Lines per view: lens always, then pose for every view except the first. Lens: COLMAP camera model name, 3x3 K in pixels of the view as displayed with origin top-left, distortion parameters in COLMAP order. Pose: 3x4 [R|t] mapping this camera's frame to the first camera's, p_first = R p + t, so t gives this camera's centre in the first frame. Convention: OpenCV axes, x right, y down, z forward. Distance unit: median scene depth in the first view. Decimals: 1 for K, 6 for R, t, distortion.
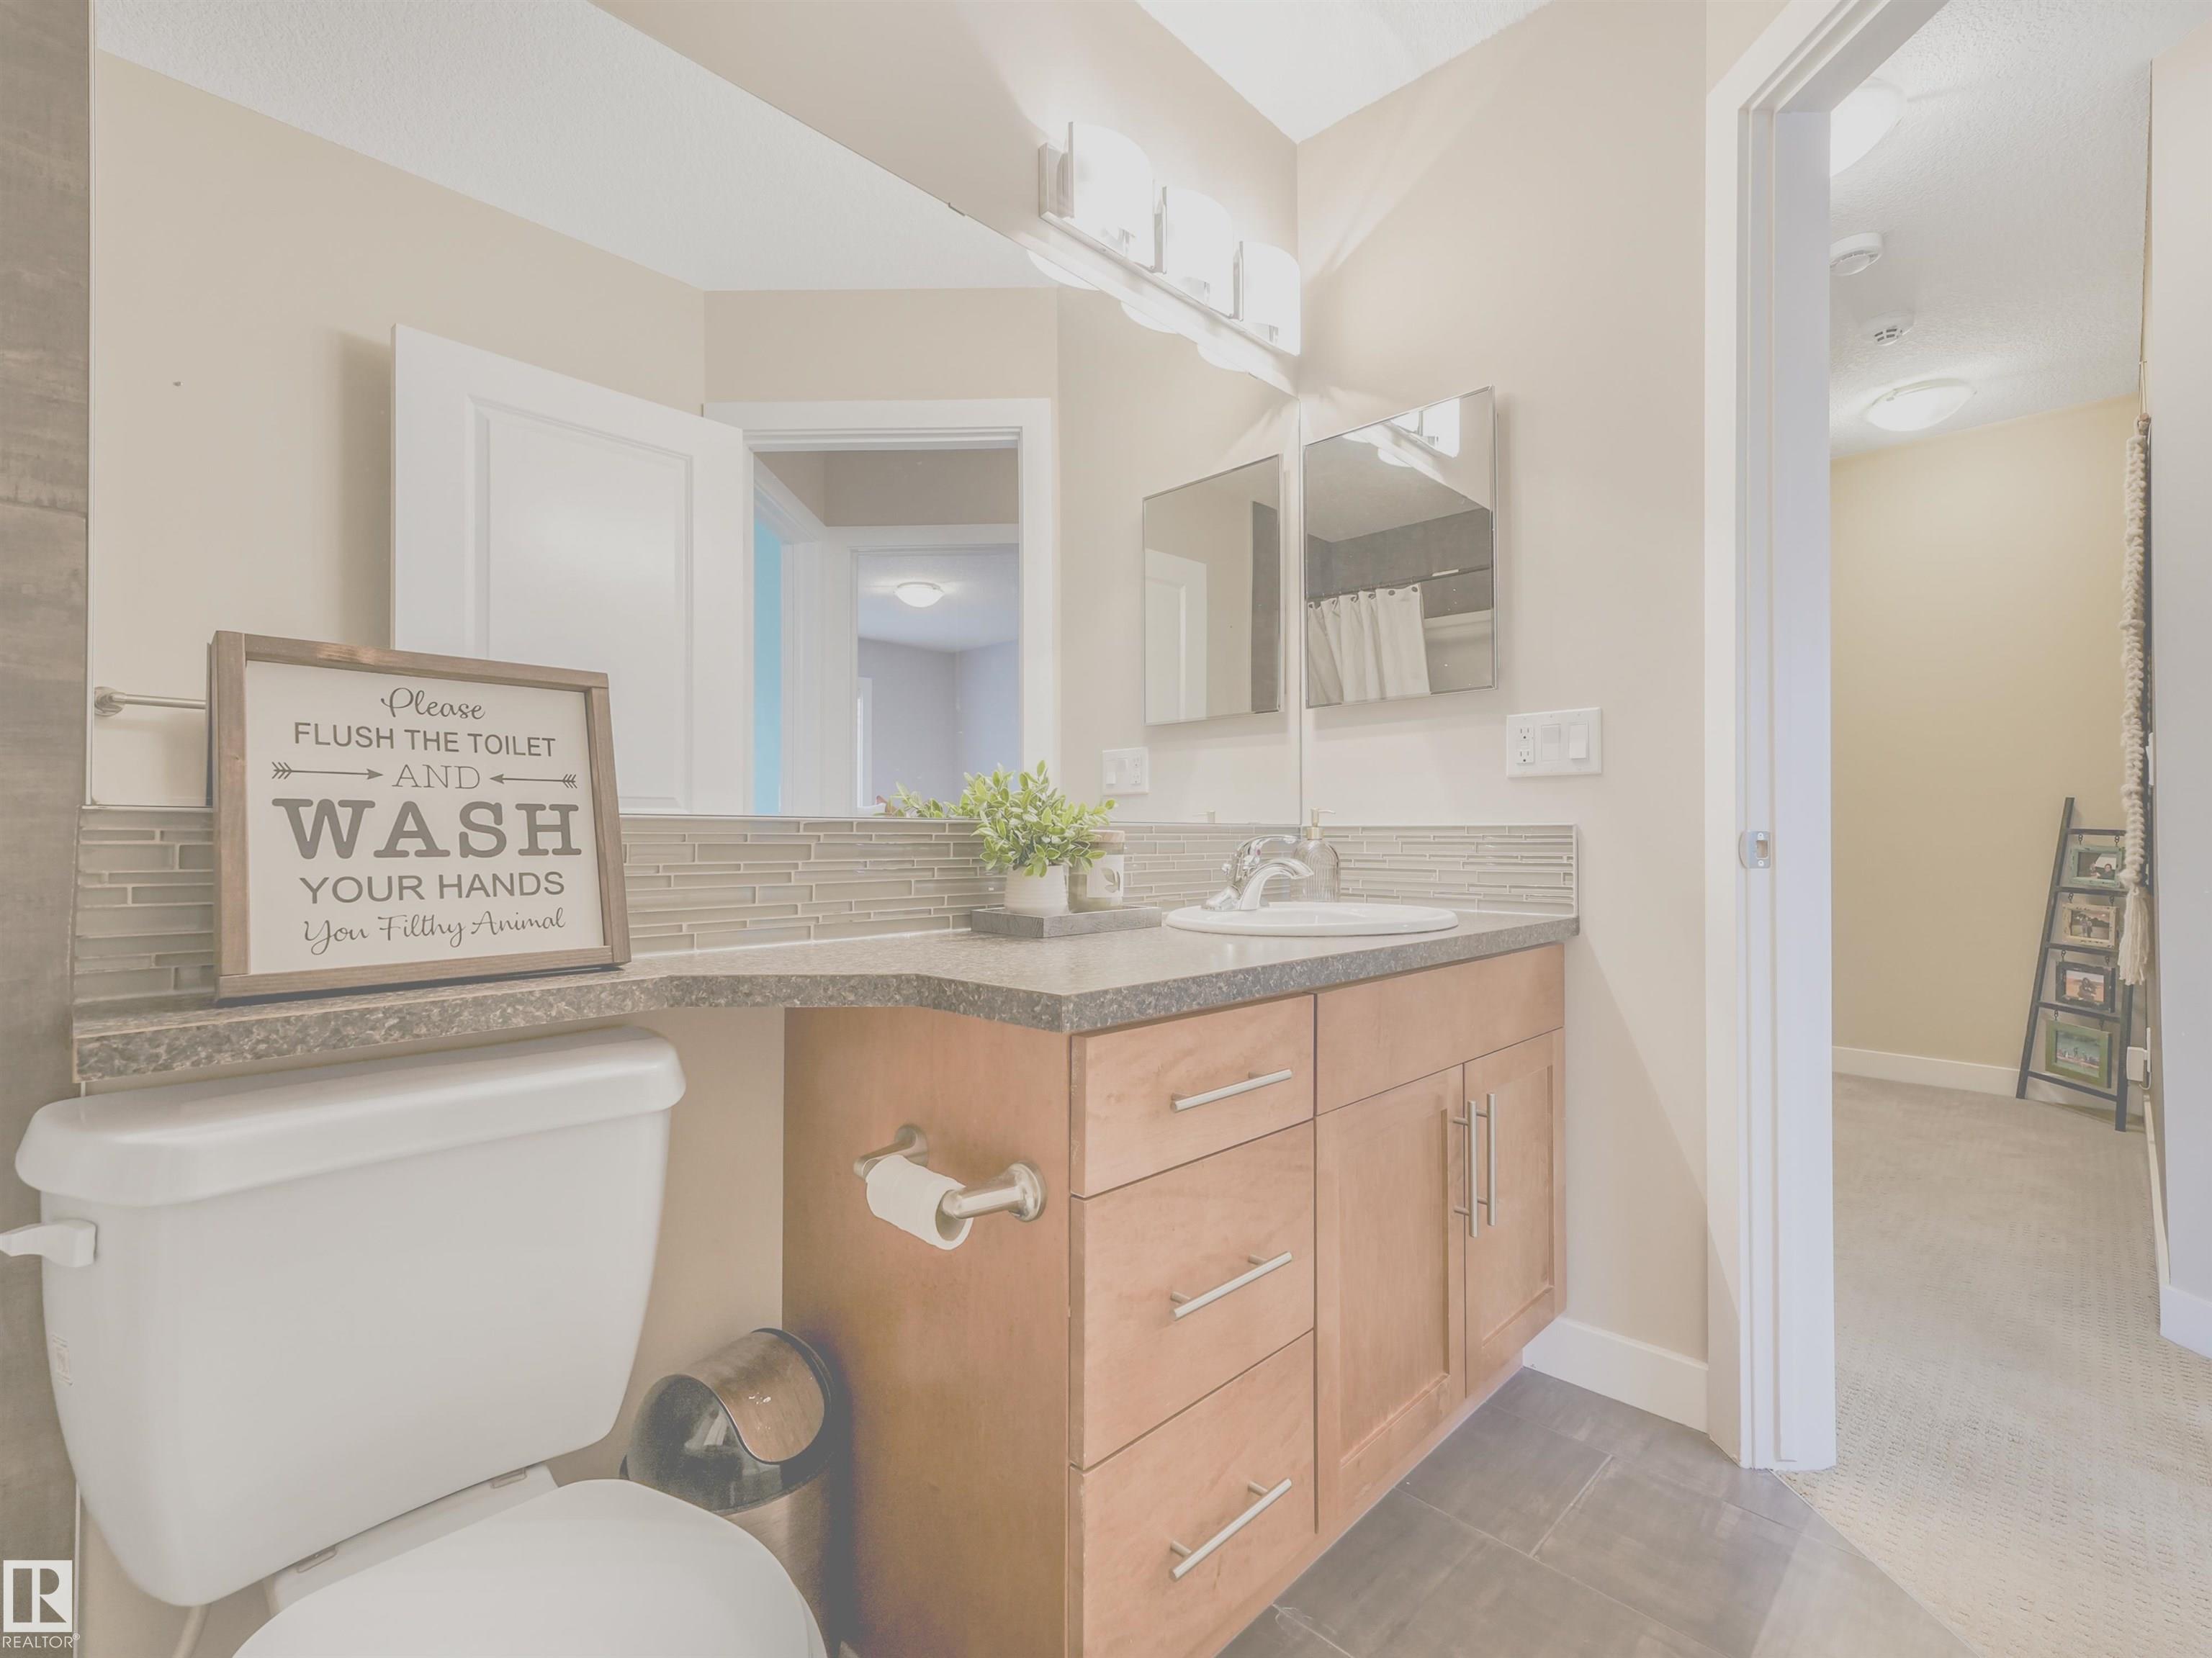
lens RADIAL K [[1050.7, 0, 1106.0], [0, 1050.7, 829.0], [0, 0, 1]] dist [0.010063, 0.000733]
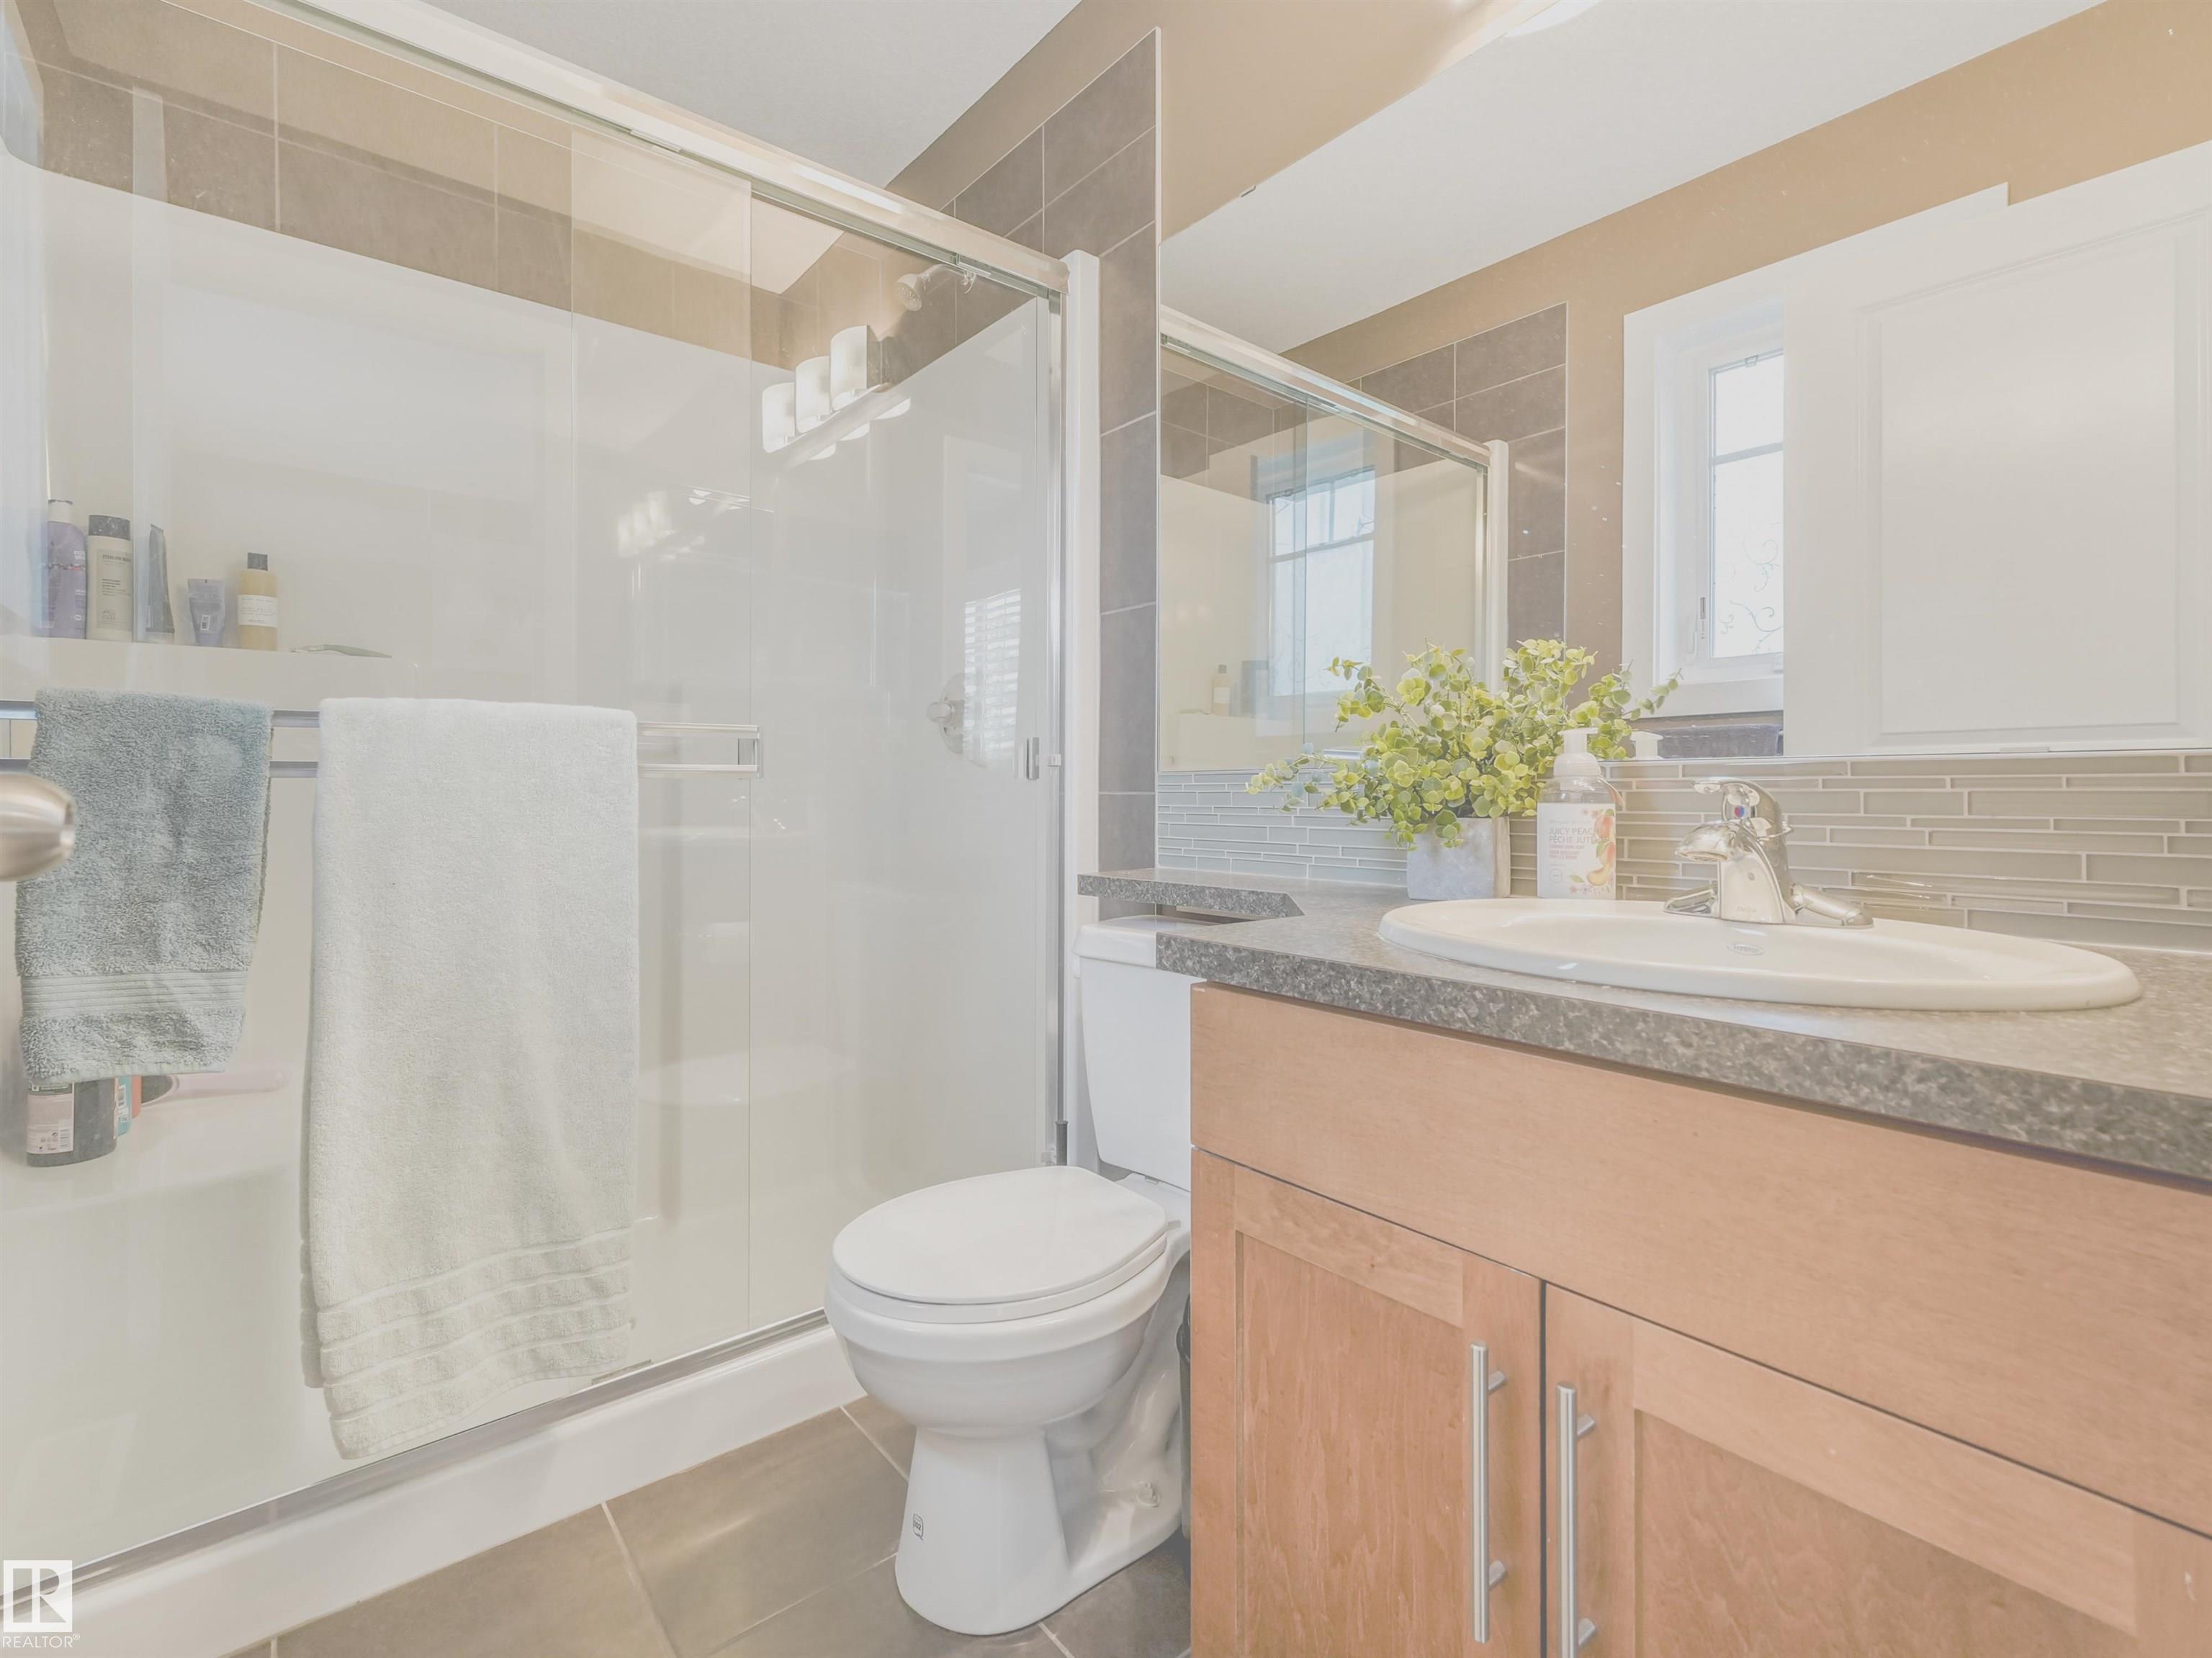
lens RADIAL K [[1025.9, 0, 1108.0], [0, 1025.9, 771.4], [0, 0, 1]] dist [0.000326, -0.000086]
pose [[-0.114209, -0.023790, -0.993172, 0.254541], [0.017931, 0.999501, -0.026004, 0.005593], [0.993295, -0.020778, -0.113726, 0.278646]]
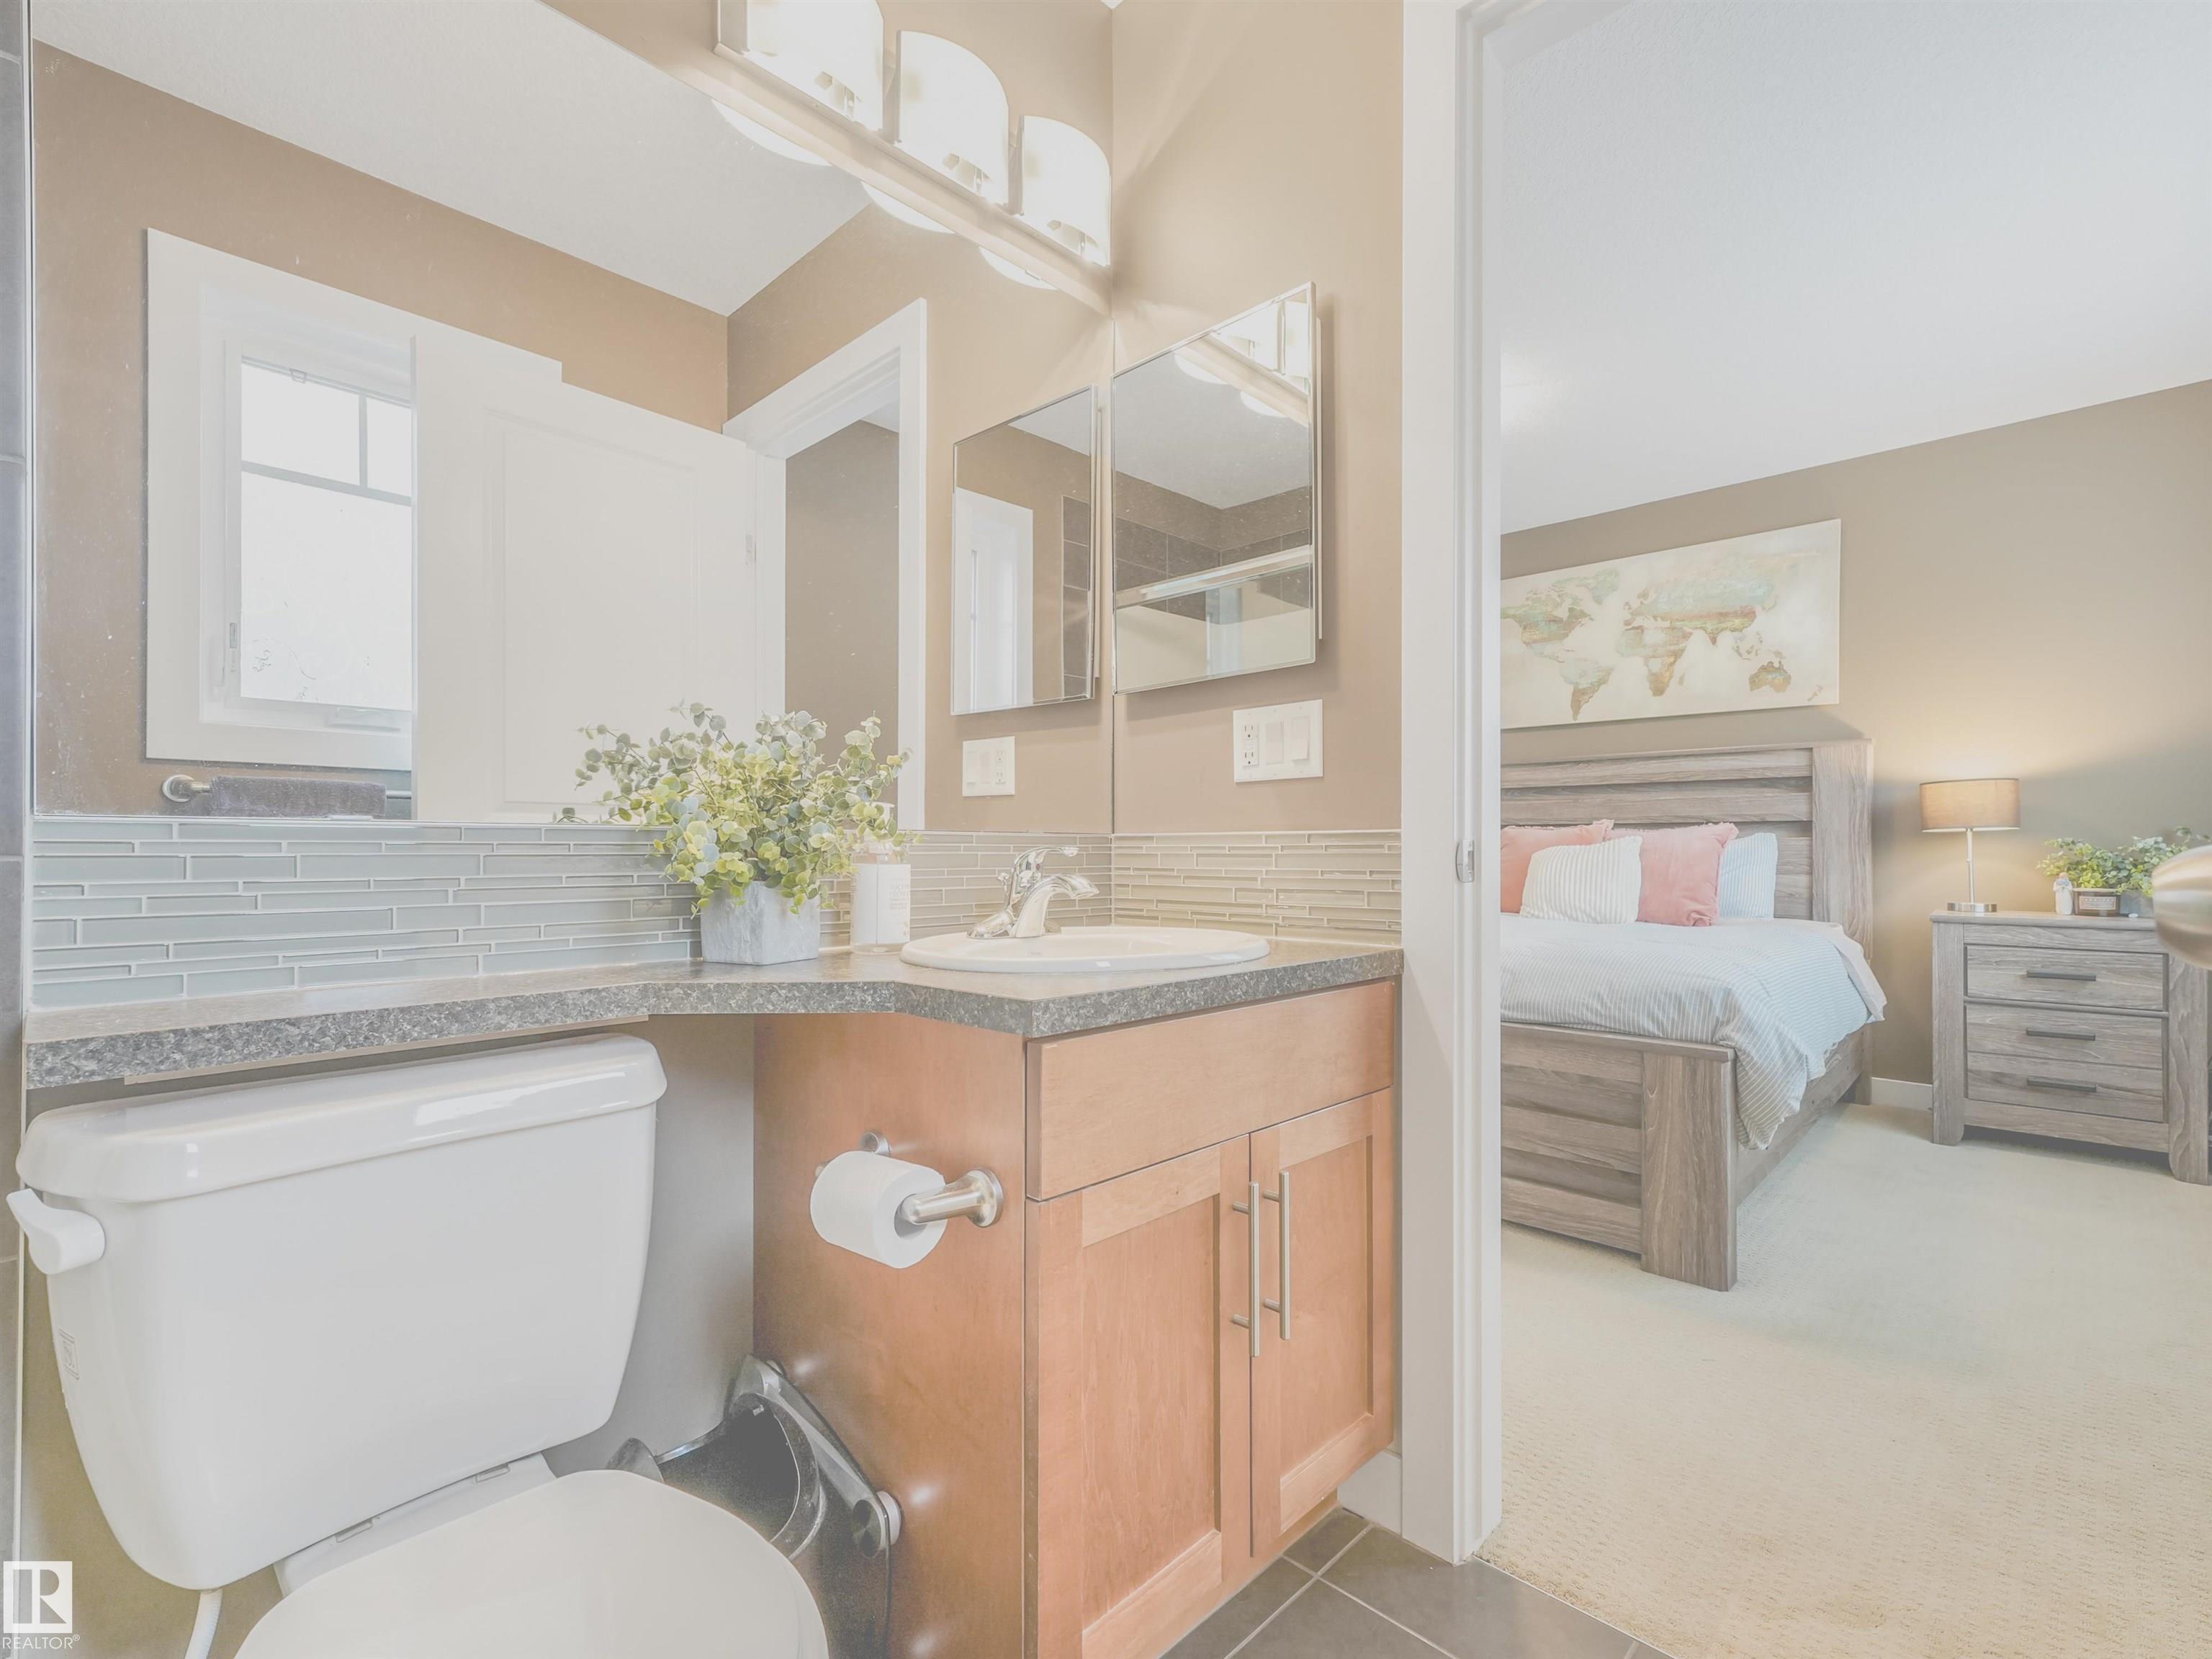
lens RADIAL K [[1001.6, 0, 1108.1], [0, 1001.6, 840.5], [0, 0, 1]] dist [0.011355, 0.000224]
pose [[0.999946, -0.002592, -0.010026, 0.078119], [0.002669, 0.999967, 0.007632, 0.000127], [0.010005, -0.007658, 0.999921, 0.081625]]
